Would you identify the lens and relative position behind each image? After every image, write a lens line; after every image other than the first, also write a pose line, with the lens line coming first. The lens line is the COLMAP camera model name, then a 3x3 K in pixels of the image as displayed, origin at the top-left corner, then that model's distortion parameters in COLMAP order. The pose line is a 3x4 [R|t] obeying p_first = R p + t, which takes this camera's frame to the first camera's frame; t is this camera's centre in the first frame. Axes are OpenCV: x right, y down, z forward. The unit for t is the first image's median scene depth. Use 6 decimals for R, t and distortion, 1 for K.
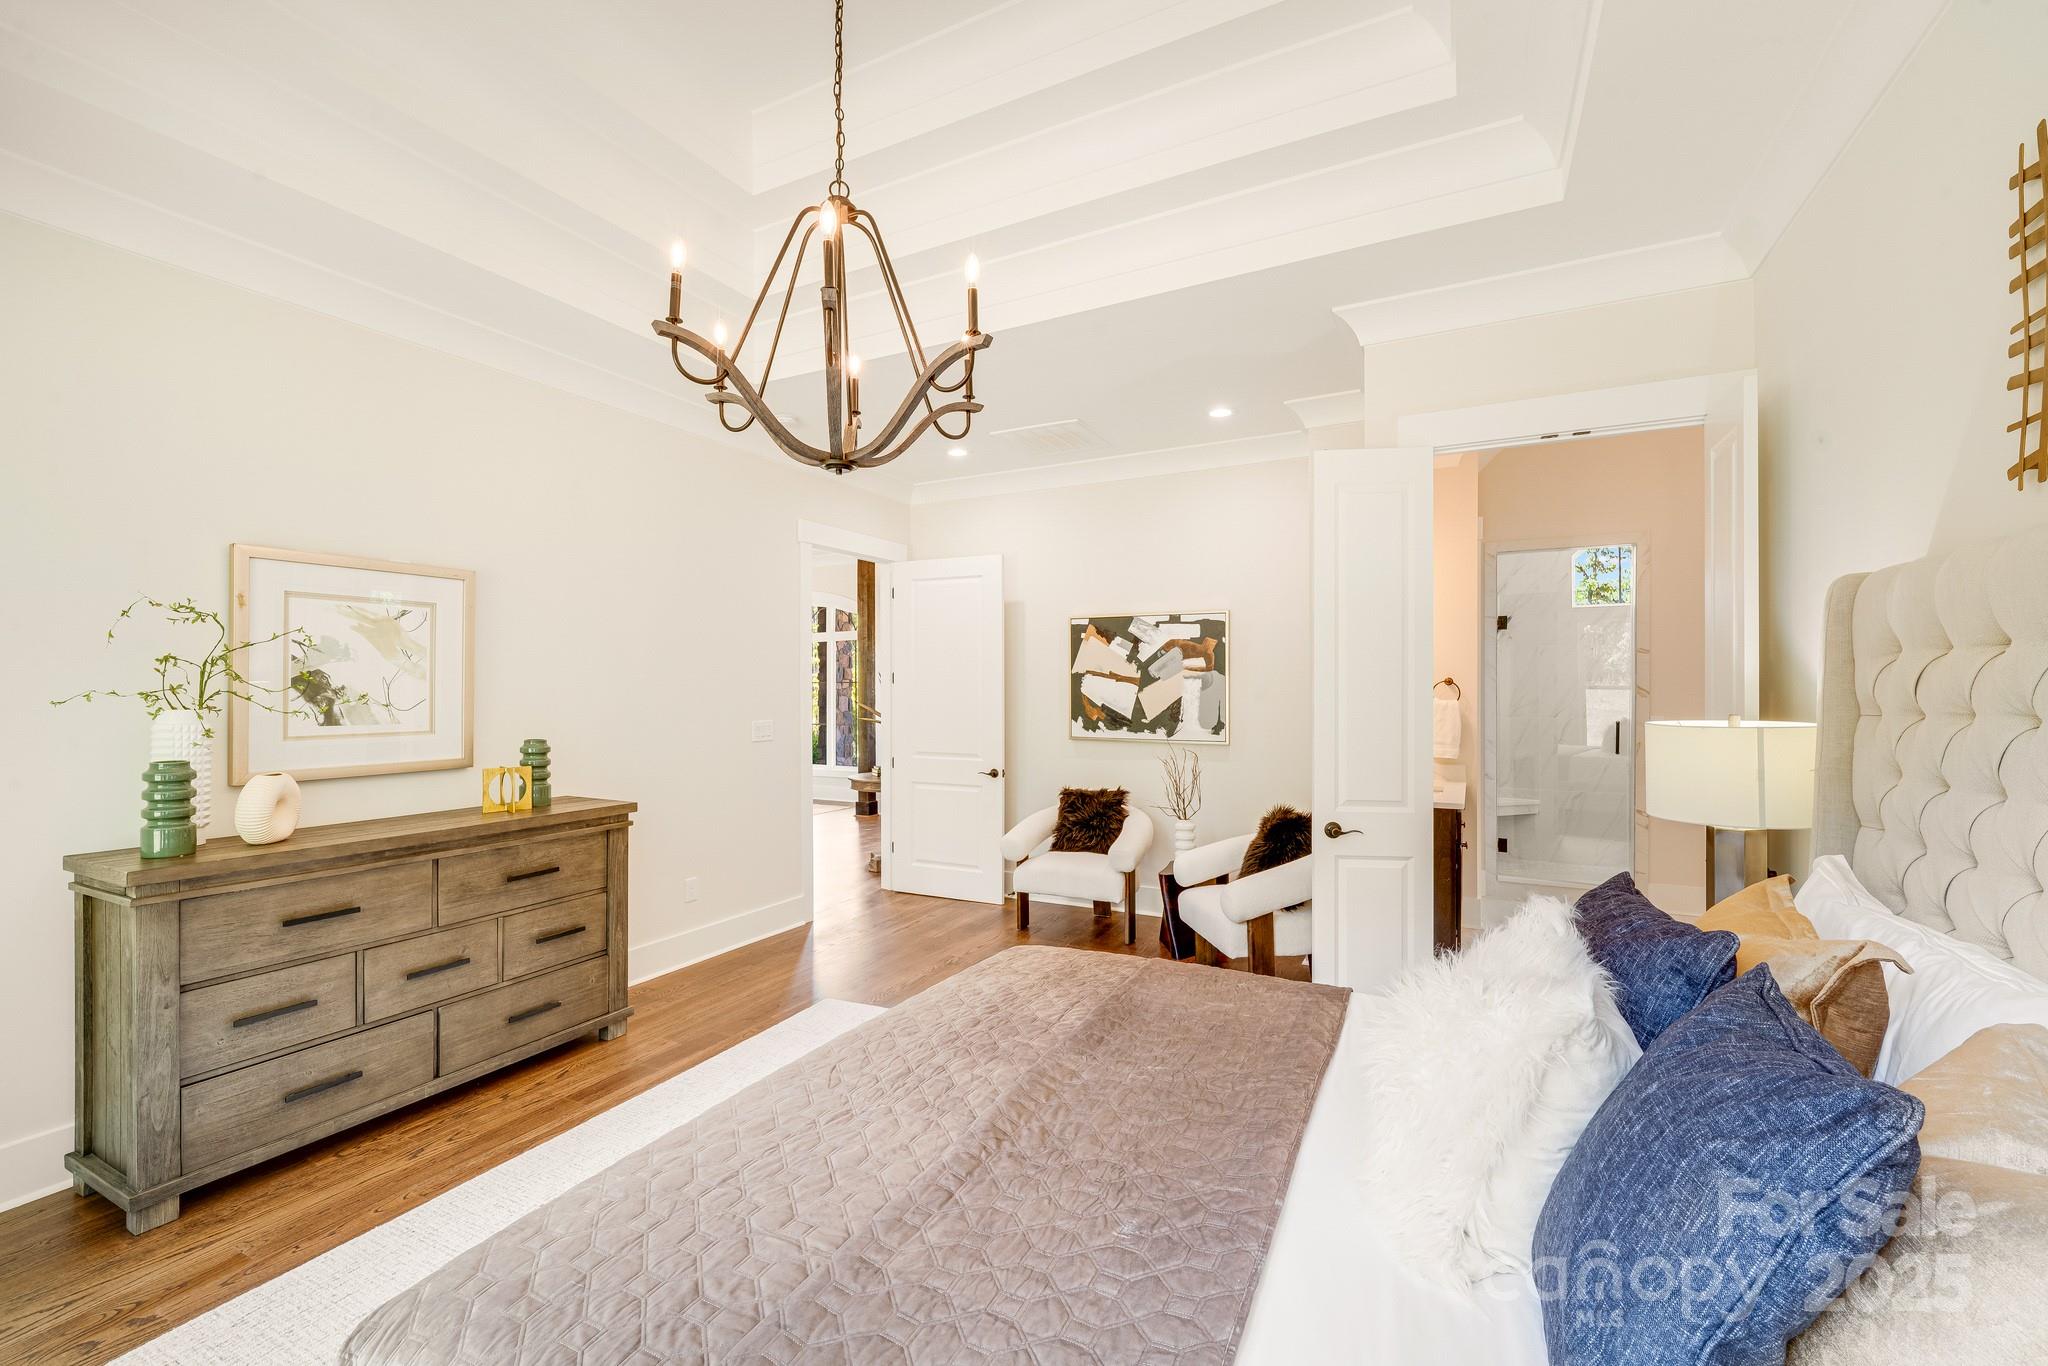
lens RADIAL K [[827.5, 0, 1017.3], [0, 827.5, 674.0], [0, 0, 1]] dist [-0.000160, 0.000058]
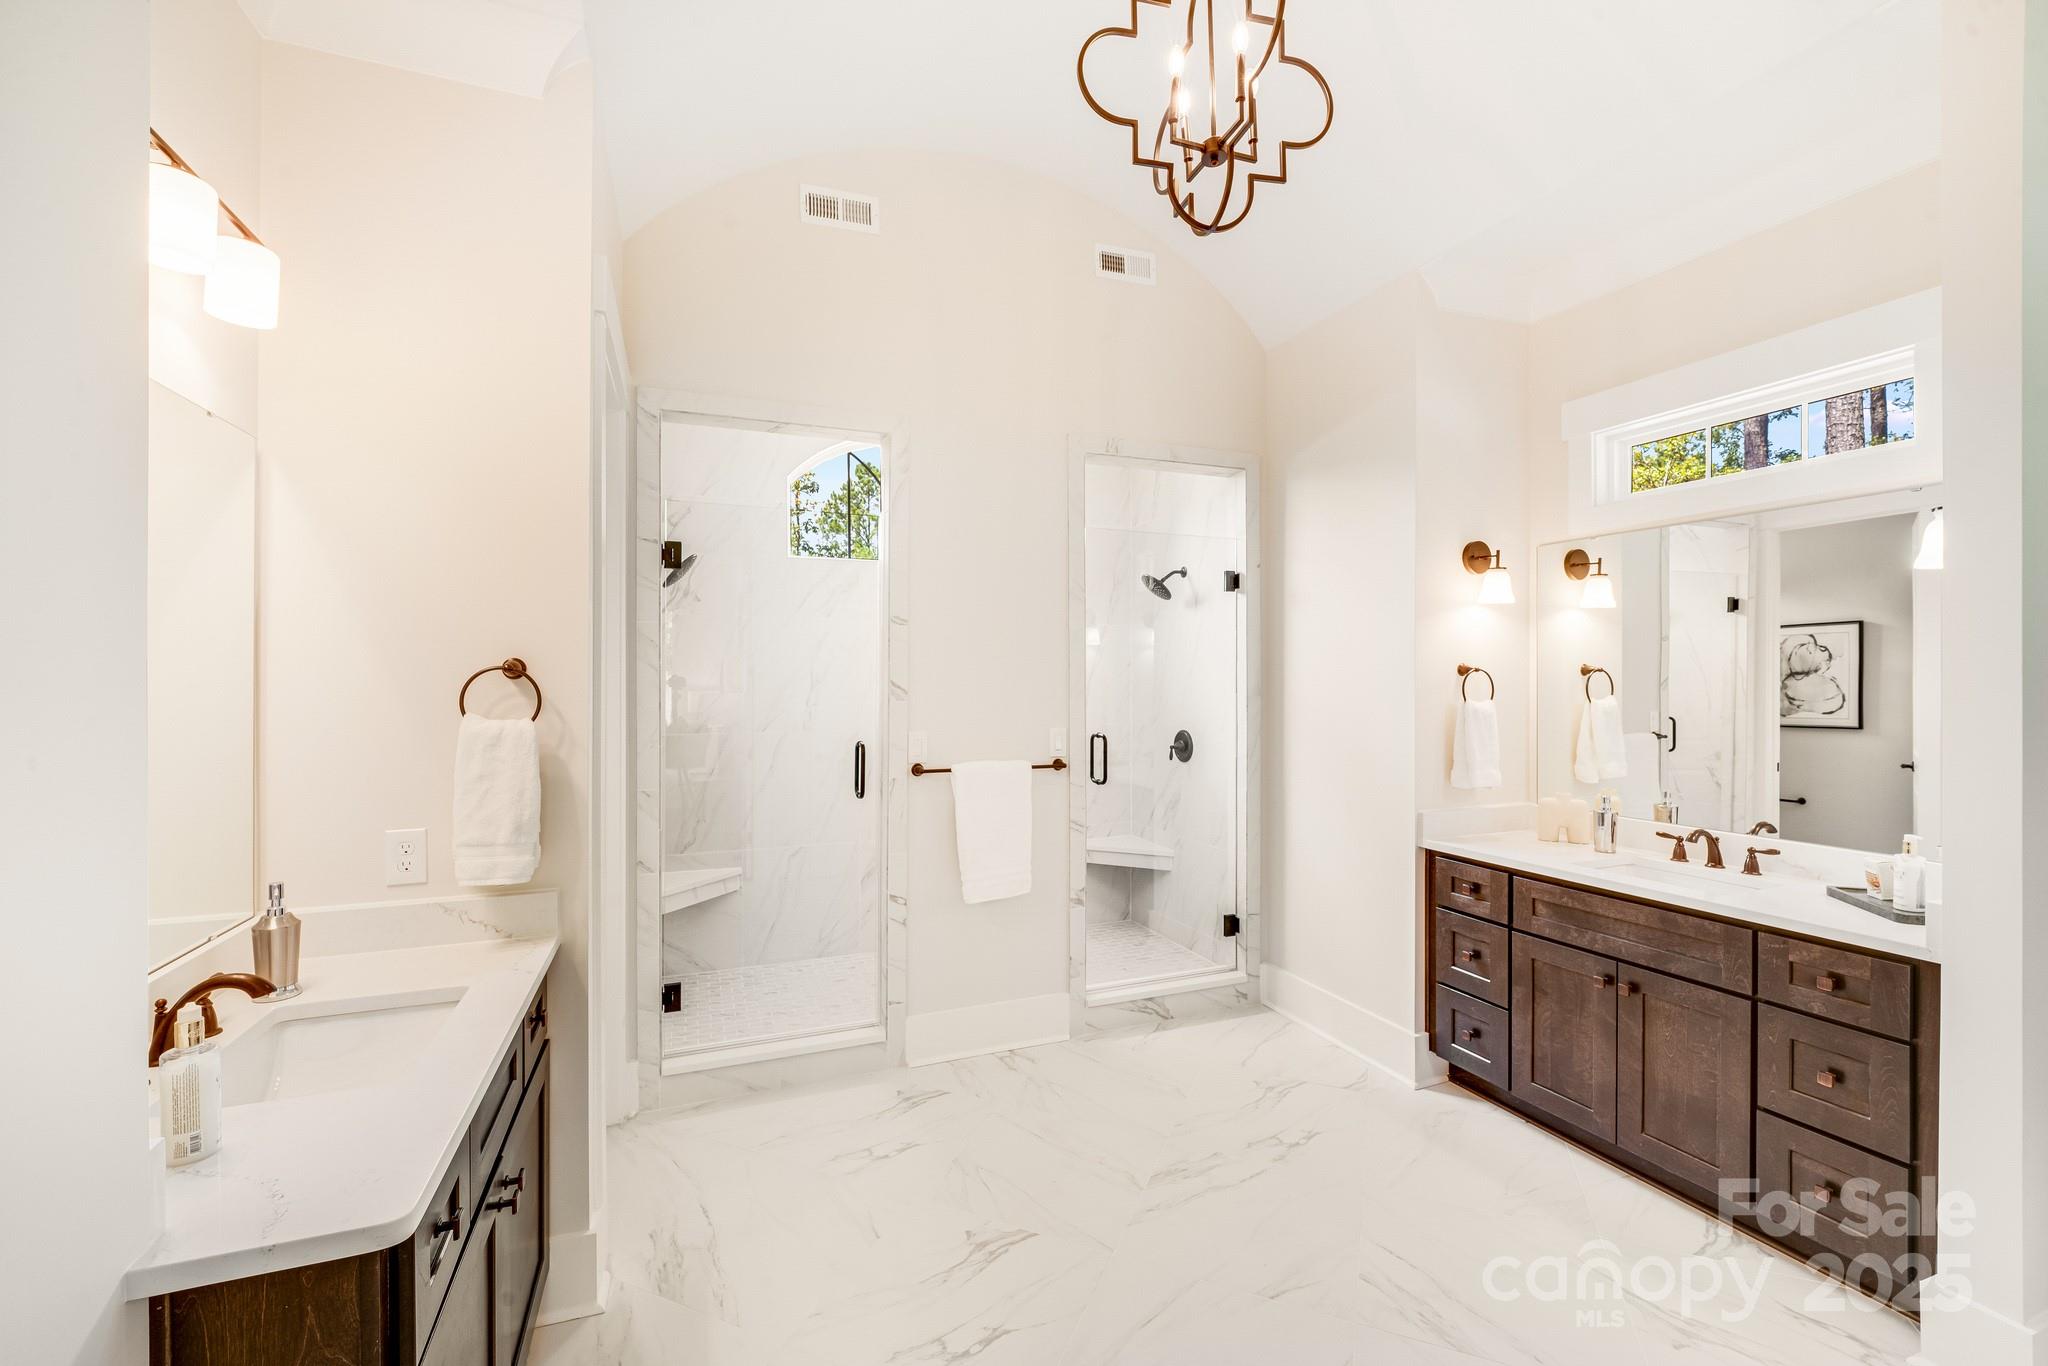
lens RADIAL K [[827.5, 0, 1017.3], [0, 827.5, 674.0], [0, 0, 1]] dist [-0.000160, 0.000058]
pose [[0.637491, 0.007027, 0.770426, 0.380171], [-0.002530, 0.999972, -0.007027, 0.013283], [-0.770454, 0.002530, 0.637491, 0.591764]]
